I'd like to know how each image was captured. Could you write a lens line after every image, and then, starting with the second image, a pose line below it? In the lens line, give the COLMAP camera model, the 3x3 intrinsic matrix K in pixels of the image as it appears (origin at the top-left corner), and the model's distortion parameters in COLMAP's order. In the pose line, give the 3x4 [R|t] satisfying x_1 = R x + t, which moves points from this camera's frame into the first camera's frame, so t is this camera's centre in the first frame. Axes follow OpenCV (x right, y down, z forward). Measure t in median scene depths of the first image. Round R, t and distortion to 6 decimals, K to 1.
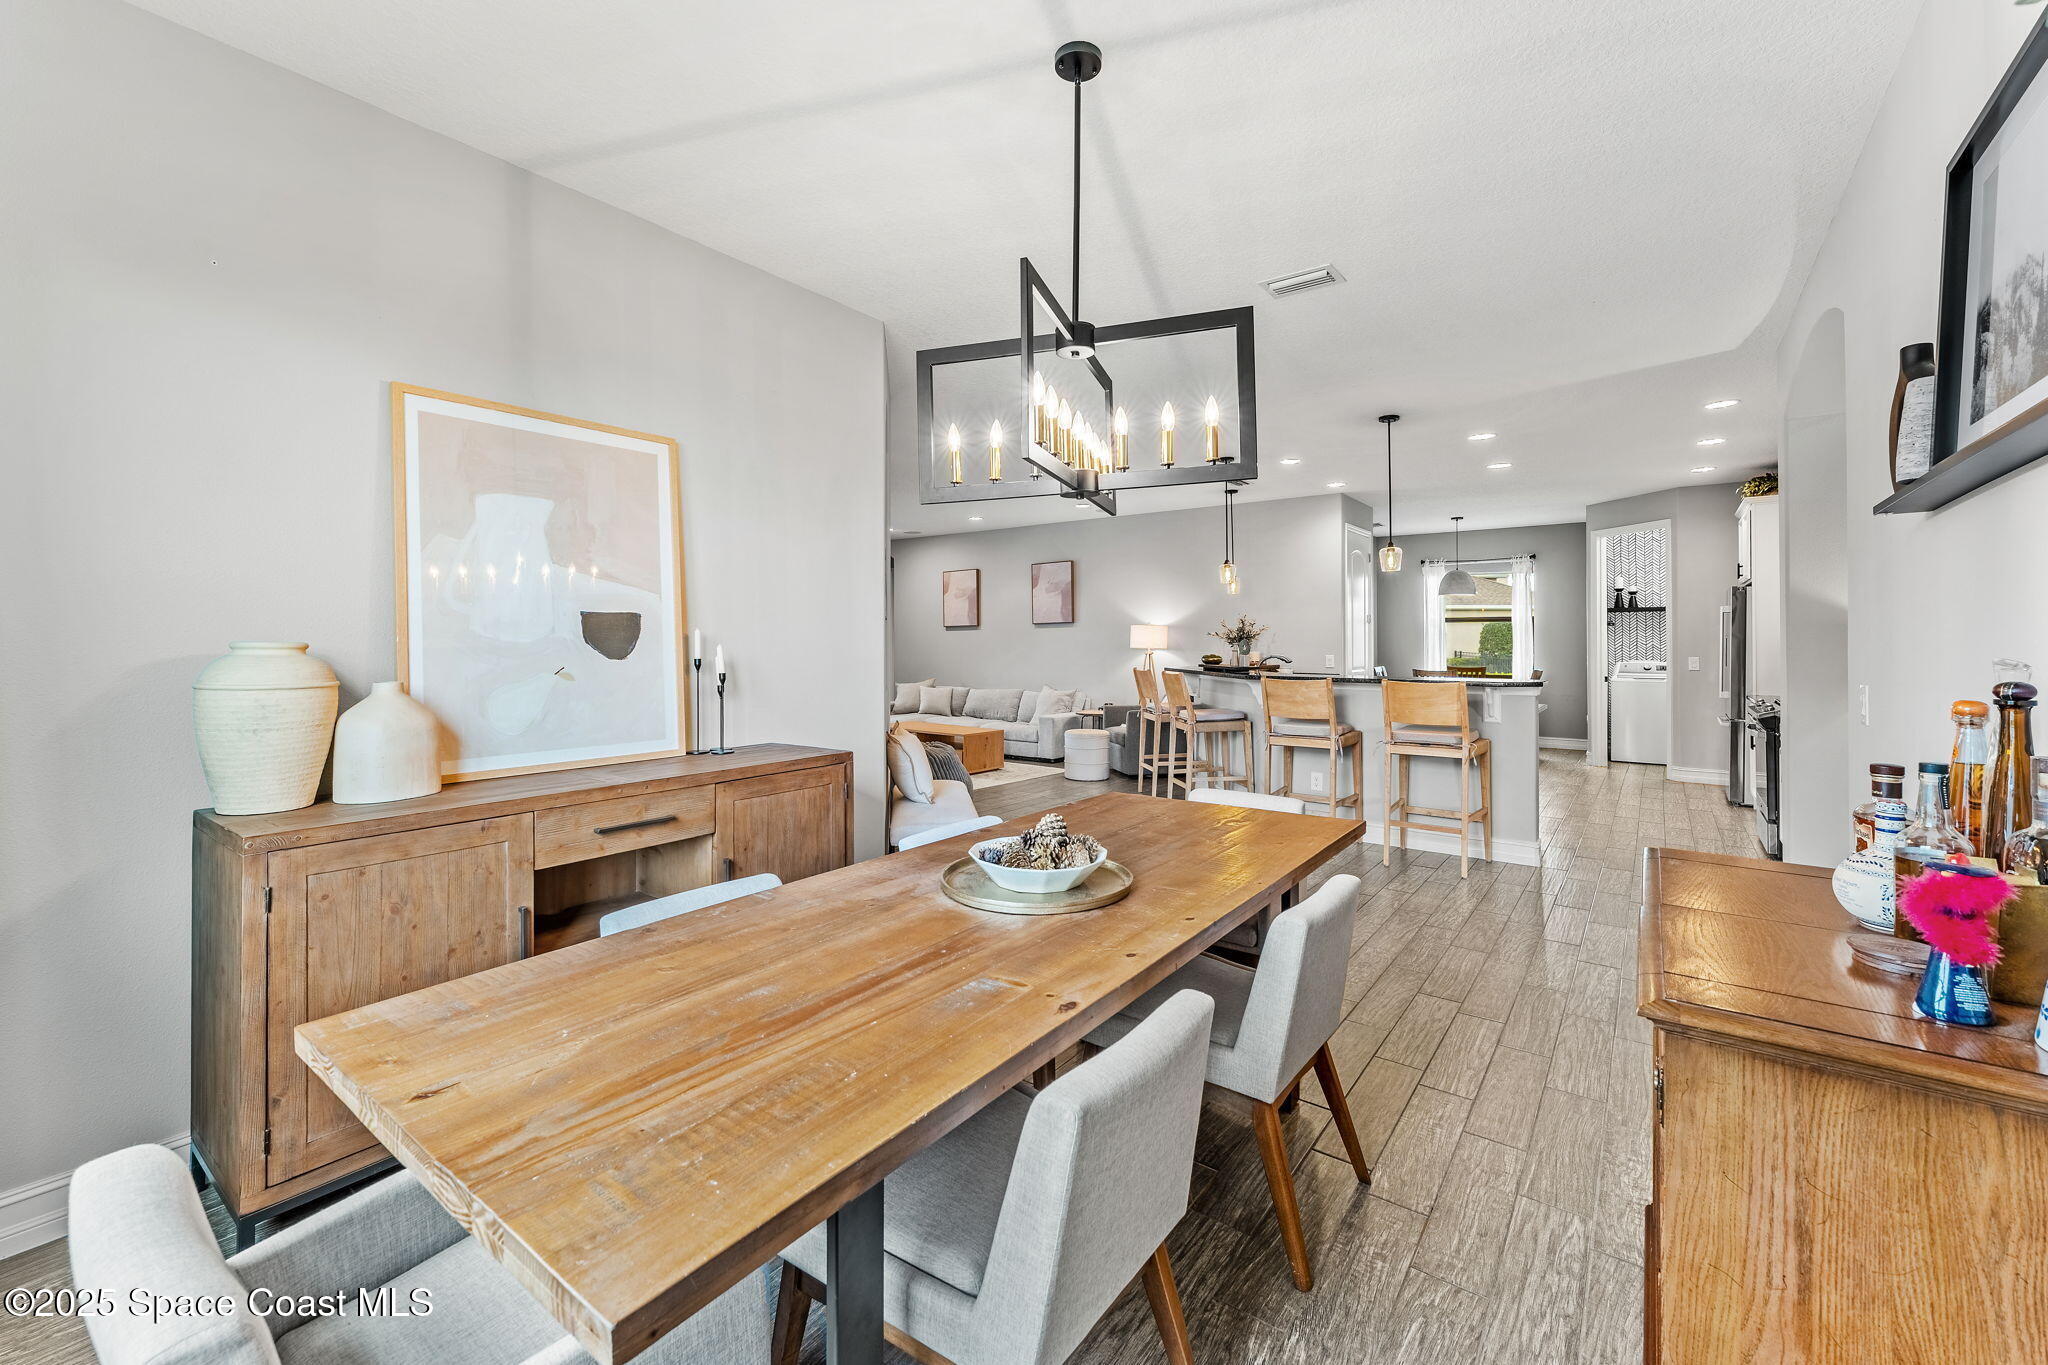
lens RADIAL K [[809.6, 0, 1033.4], [0, 809.6, 640.4], [0, 0, 1]] dist [-0.000418, -0.000181]
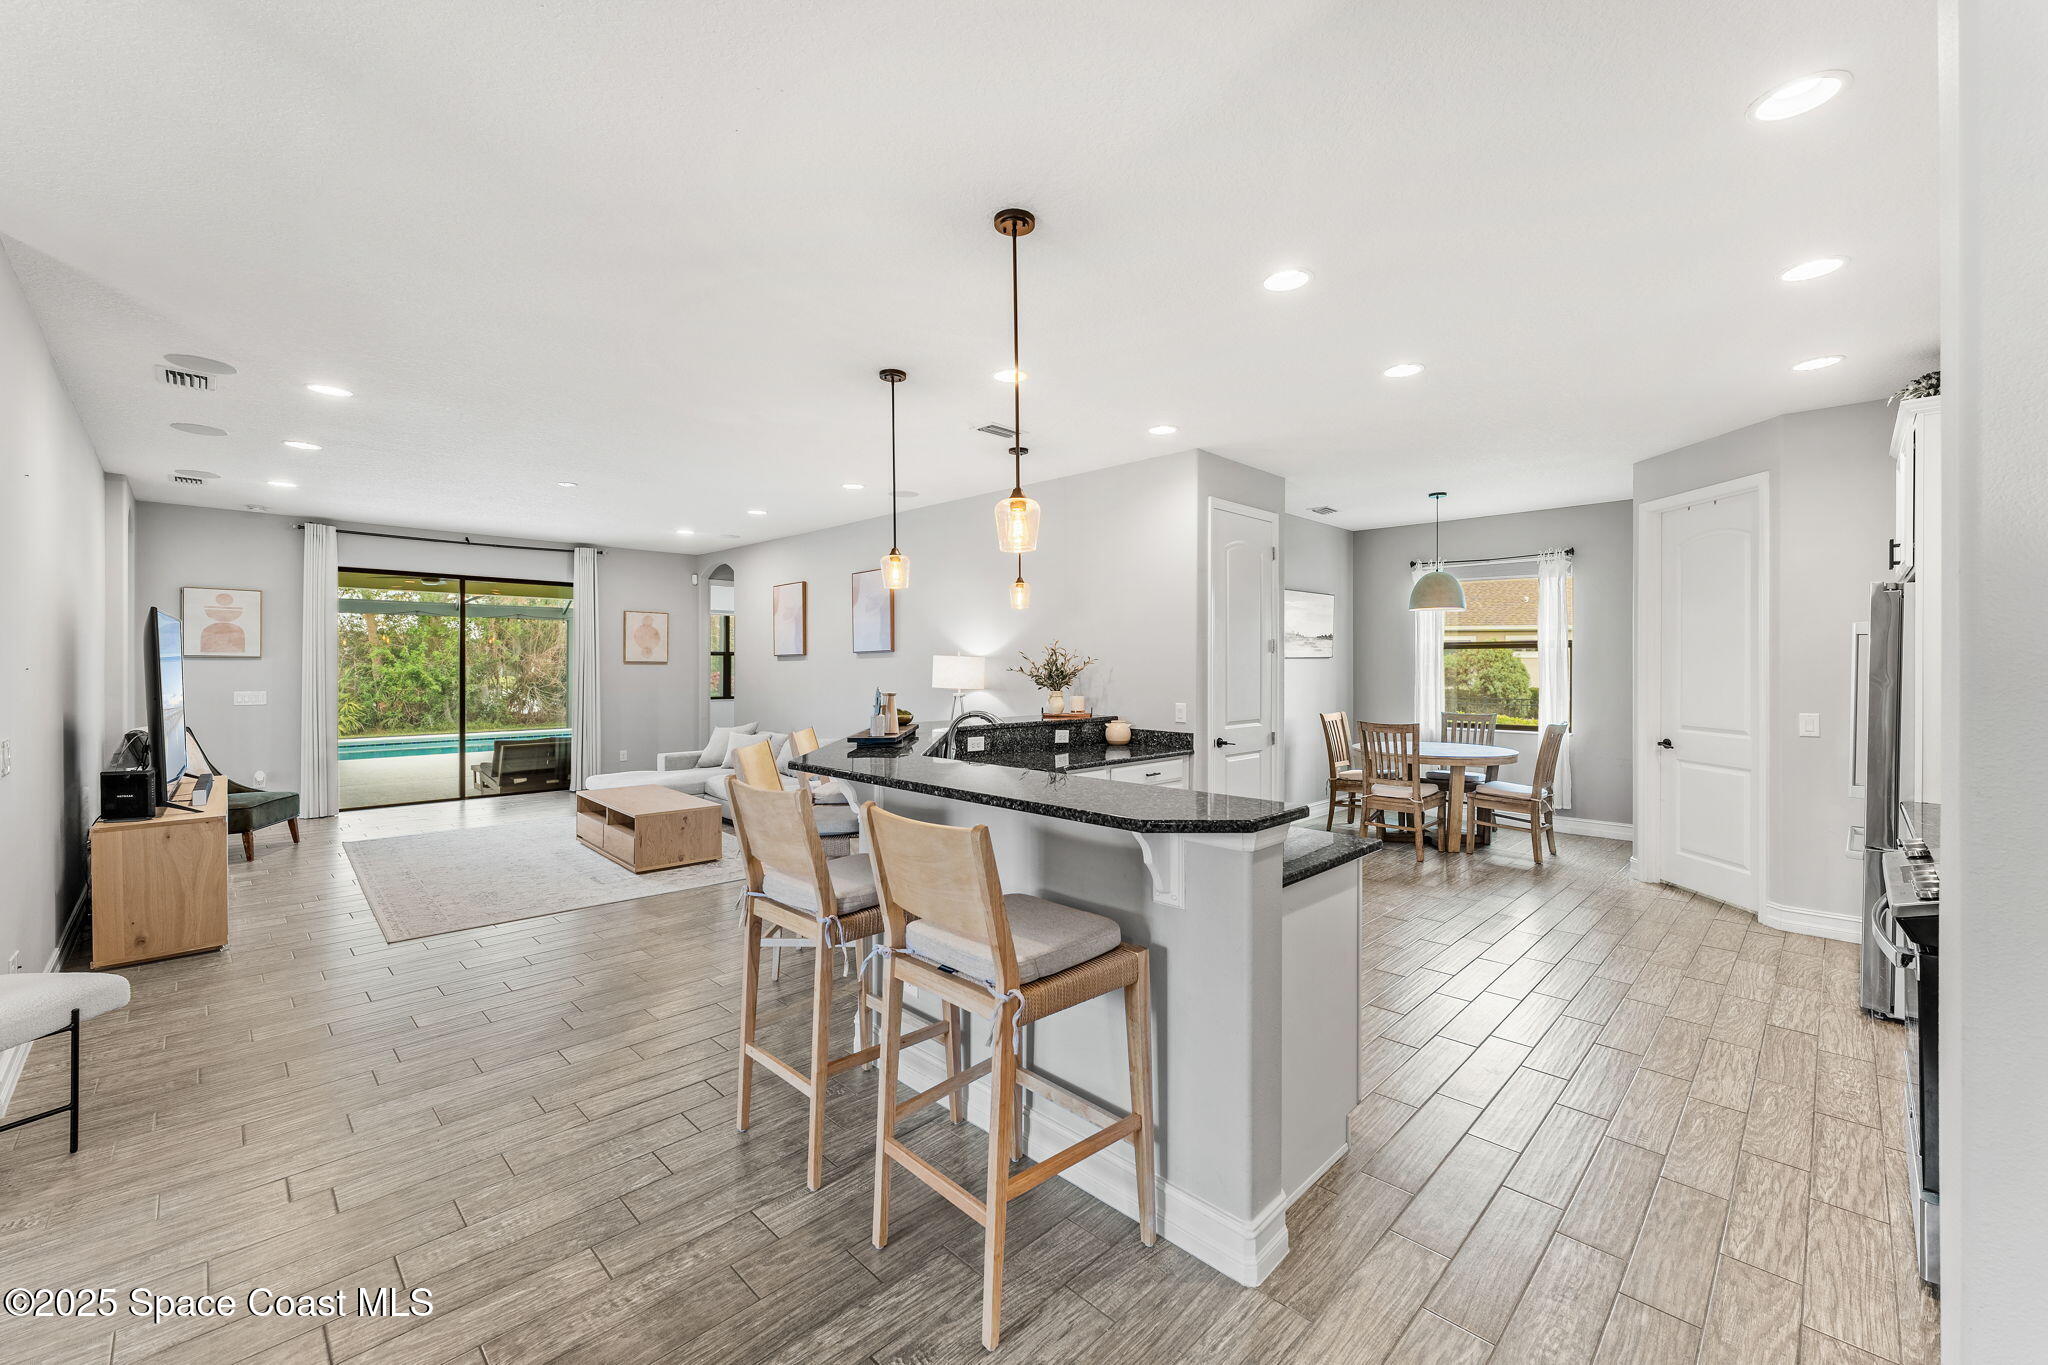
lens RADIAL K [[809.6, 0, 1026.0], [0, 809.6, 669.9], [0, 0, 1]] dist [-0.000418, -0.000181]
pose [[0.991150, 0.001807, -0.132737, 0.337384], [-0.000958, 0.999979, 0.006460, -0.012687], [0.132746, -0.006276, 0.991130, 0.355961]]
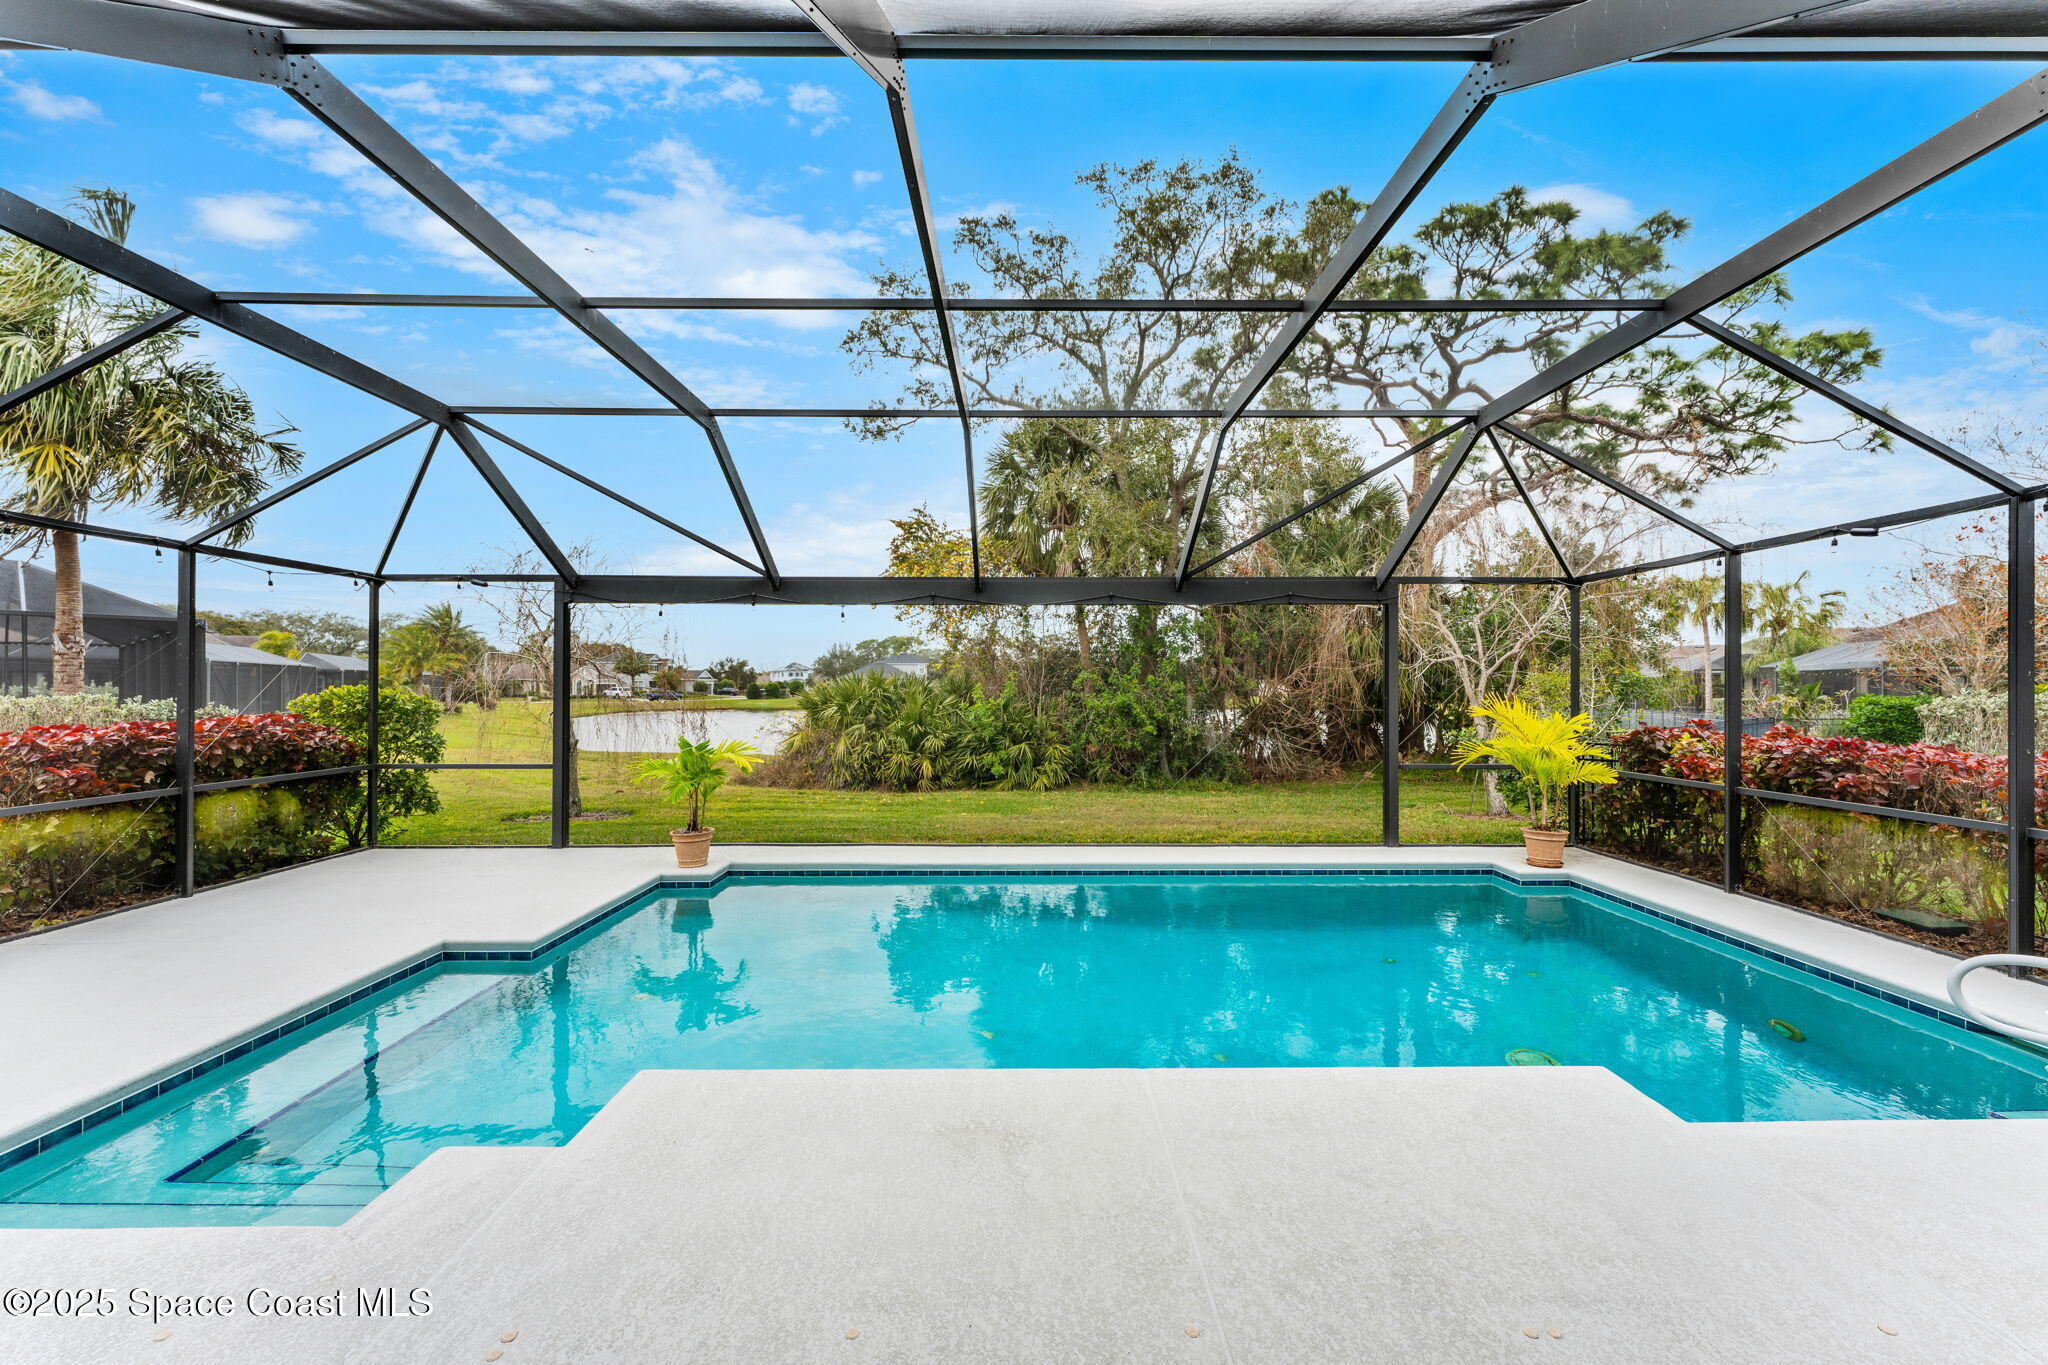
lens RADIAL K [[809.6, 0, 1025.9], [0, 809.6, 684.6], [0, 0, 1]] dist [-0.000418, -0.000181]
pose [[0.605179, 0.001201, -0.796089, -0.965922], [0.003441, 0.999986, 0.004124, -0.051140], [0.796082, -0.005235, 0.605166, 1.738306]]
